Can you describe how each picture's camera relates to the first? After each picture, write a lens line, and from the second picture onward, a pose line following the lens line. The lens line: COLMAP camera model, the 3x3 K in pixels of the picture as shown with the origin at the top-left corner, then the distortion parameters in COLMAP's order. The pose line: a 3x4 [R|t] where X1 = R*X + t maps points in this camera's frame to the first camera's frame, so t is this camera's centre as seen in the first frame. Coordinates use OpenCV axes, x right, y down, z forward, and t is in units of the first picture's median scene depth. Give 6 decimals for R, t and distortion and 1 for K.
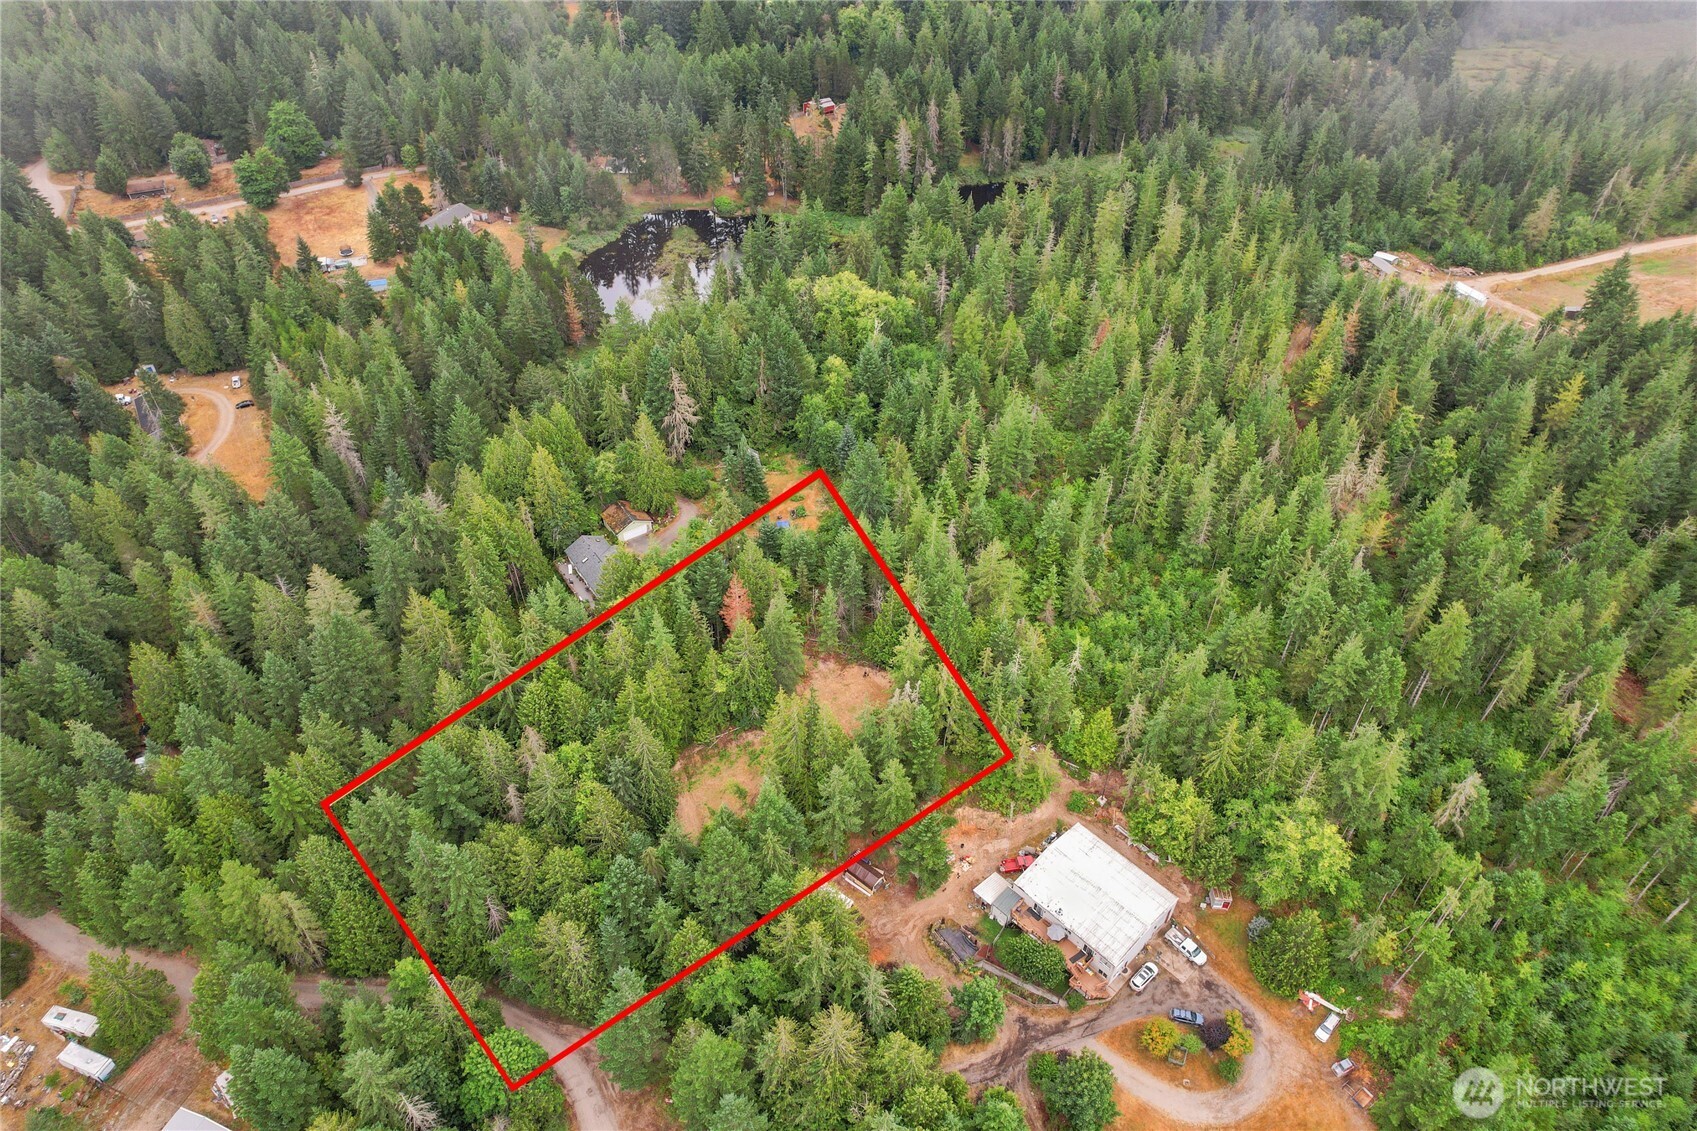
lens RADIAL K [[1073.7, 0, 848.5], [0, 1073.7, 565.5], [0, 0, 1]] dist [-0.066861, 0.019201]
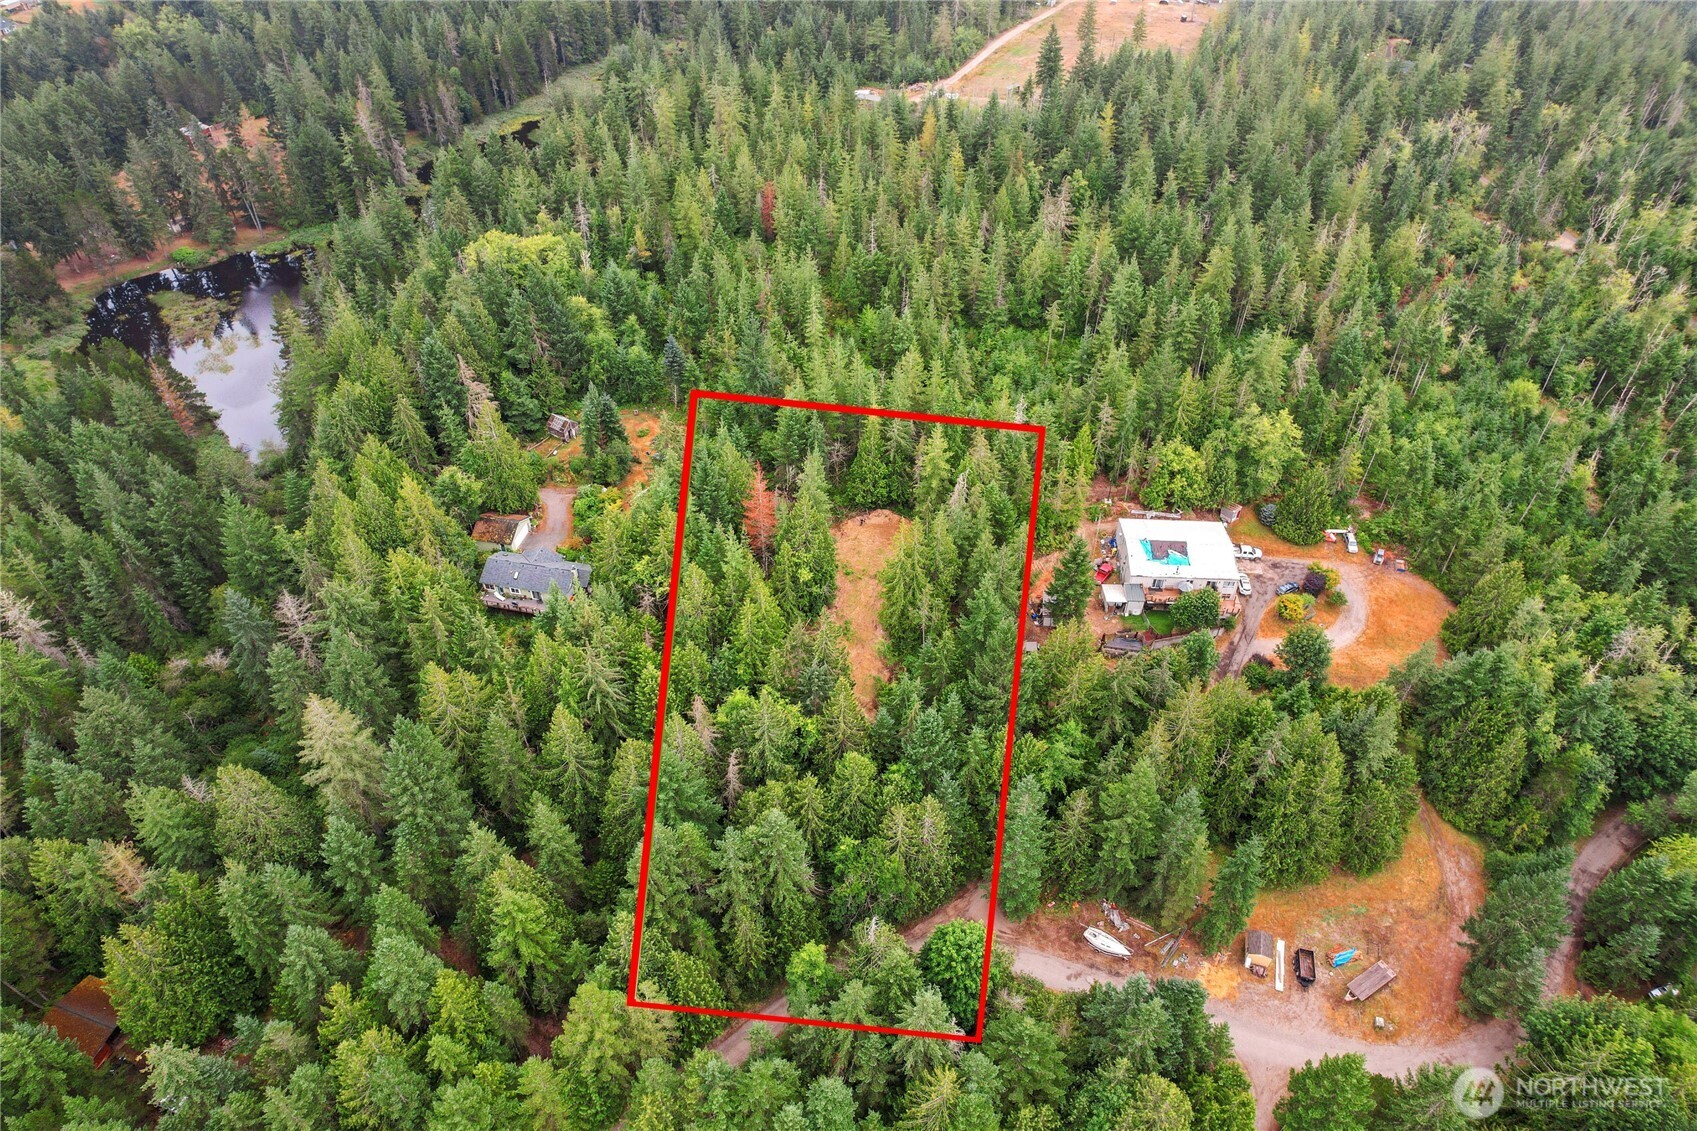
lens RADIAL K [[1073.7, 0, 848.5], [0, 1073.7, 565.5], [0, 0, 1]] dist [-0.066861, 0.019201]
pose [[0.725353, -0.455955, 0.515721, -0.659307], [0.455163, 0.879714, 0.137586, -0.009342], [-0.516420, 0.134939, 0.845637, 0.181212]]
